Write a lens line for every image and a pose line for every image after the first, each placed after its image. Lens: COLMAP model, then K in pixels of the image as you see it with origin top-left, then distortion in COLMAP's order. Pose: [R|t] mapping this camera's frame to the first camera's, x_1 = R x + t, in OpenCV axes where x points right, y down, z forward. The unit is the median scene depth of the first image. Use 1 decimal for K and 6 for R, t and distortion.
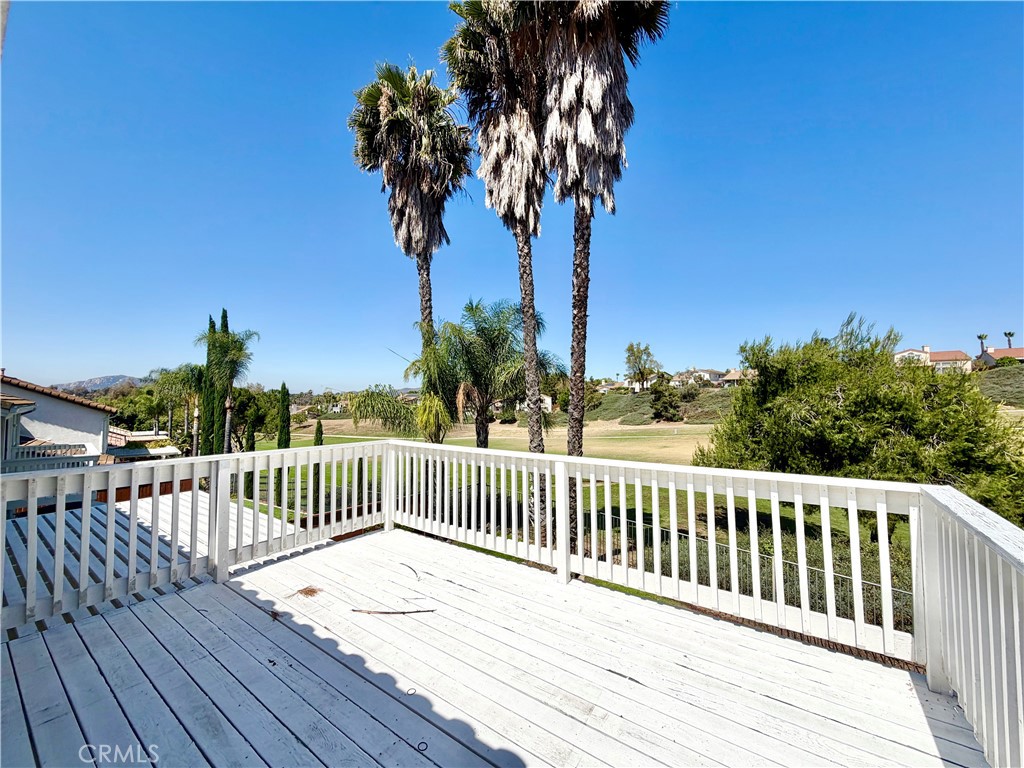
lens RADIAL K [[408.9, 0, 512.0], [0, 408.9, 384.0], [0, 0, 1]] dist [0.003222, 0.001014]
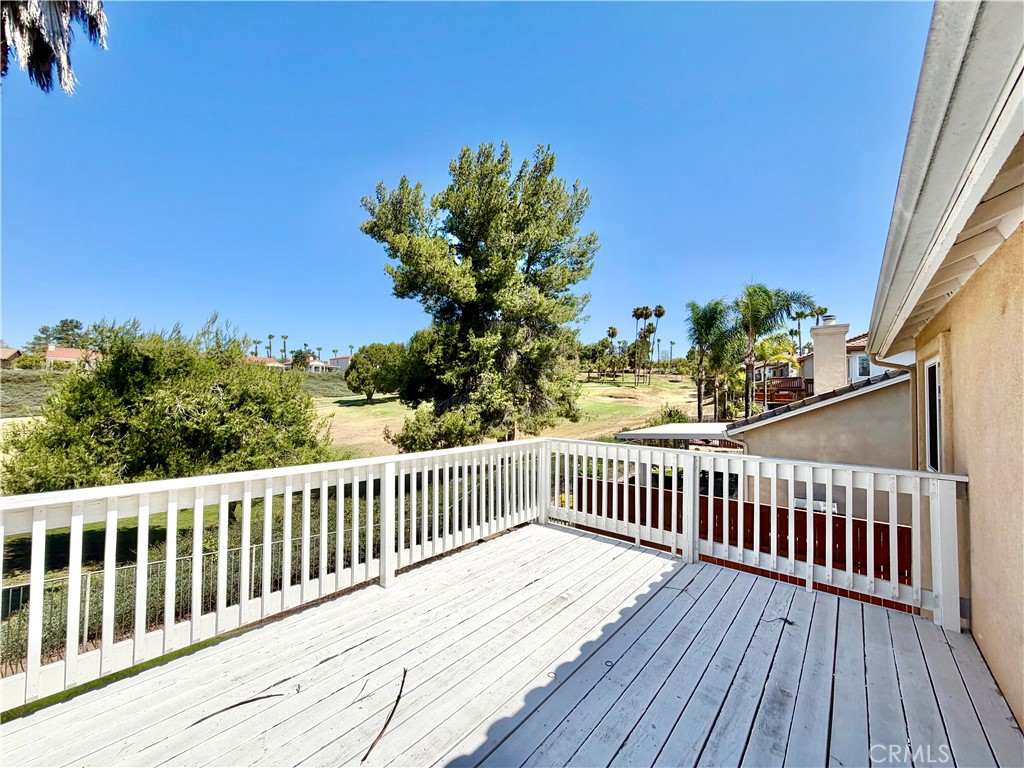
lens RADIAL K [[406.7, 0, 506.9], [0, 406.7, 386.1], [0, 0, 1]] dist [0.000620, 0.000158]
pose [[0.081465, 0.032964, 0.996131, -0.229015], [-0.055823, 0.998035, -0.028461, 0.006651], [-0.995112, -0.053289, 0.083145, 0.183748]]
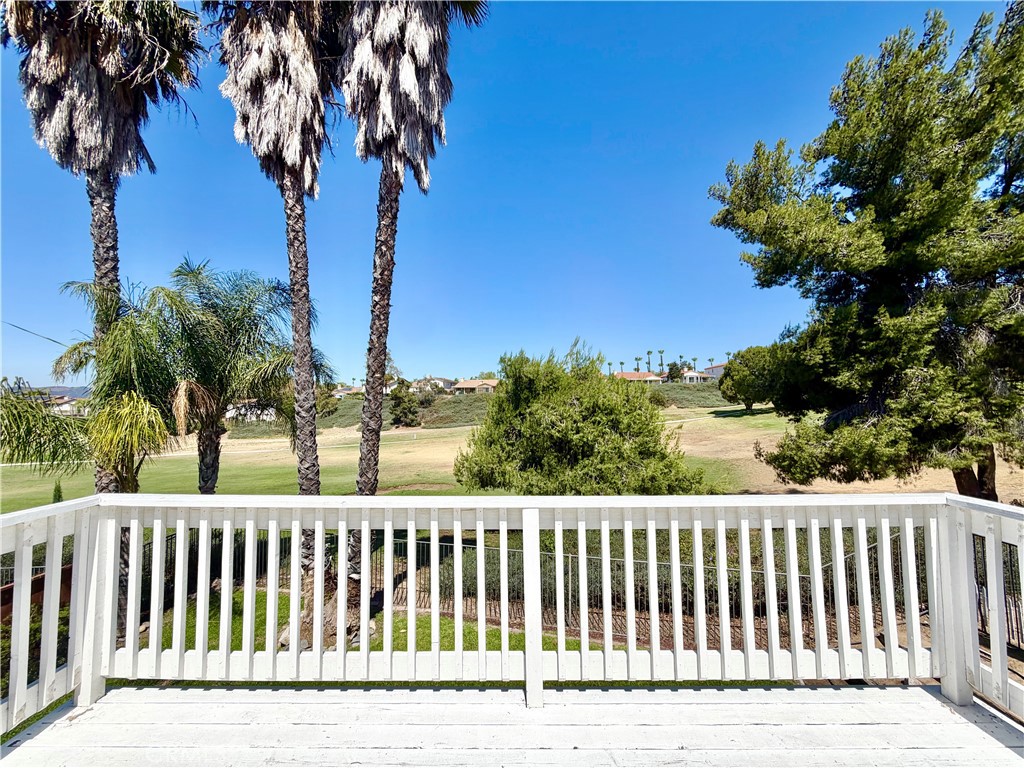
lens RADIAL K [[408.9, 0, 512.0], [0, 408.9, 384.0], [0, 0, 1]] dist [0.003222, 0.001014]
pose [[0.809354, 0.033472, 0.586367, -0.078994], [-0.025194, 0.999434, -0.022277, 0.004434], [-0.586781, 0.003257, 0.809739, 0.142181]]
